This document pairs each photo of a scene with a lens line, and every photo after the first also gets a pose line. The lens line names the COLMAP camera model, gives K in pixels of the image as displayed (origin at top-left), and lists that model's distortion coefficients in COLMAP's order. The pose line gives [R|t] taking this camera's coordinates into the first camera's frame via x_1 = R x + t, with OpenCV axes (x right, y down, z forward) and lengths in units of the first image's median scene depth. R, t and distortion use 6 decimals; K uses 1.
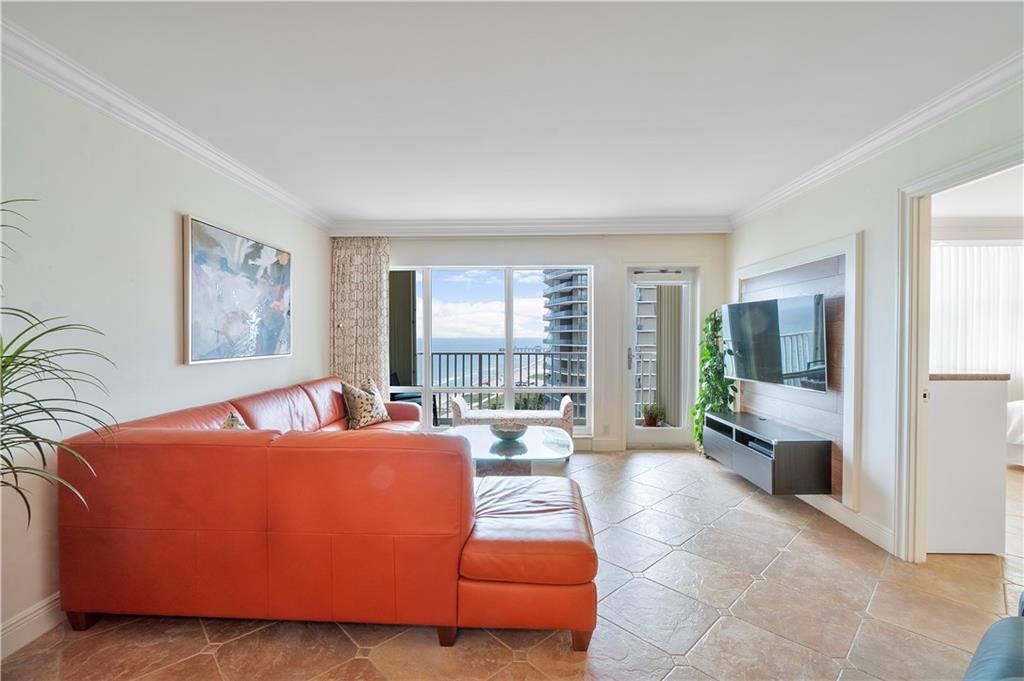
lens RADIAL K [[448.4, 0, 512.0], [0, 448.4, 340.5], [0, 0, 1]] dist [-0.001831, 0.000120]
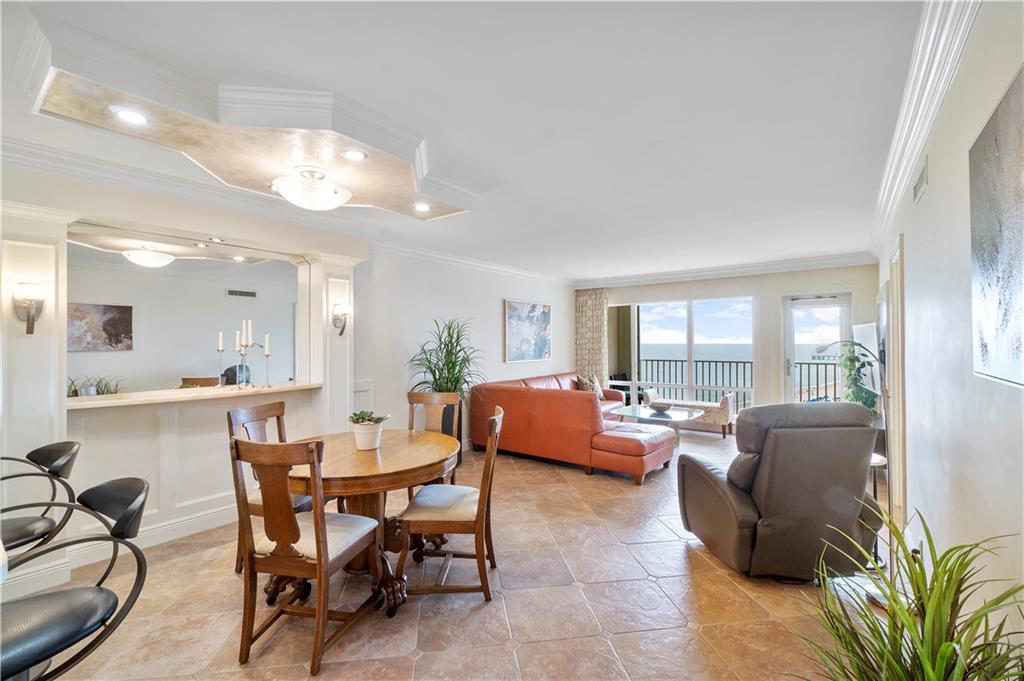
lens RADIAL K [[448.4, 0, 512.0], [0, 448.4, 340.5], [0, 0, 1]] dist [-0.001831, 0.000120]
pose [[0.815839, -0.005528, -0.578252, 0.428345], [-0.002631, 0.999908, -0.013272, -0.020040], [0.578273, 0.012350, 0.815750, -0.583275]]
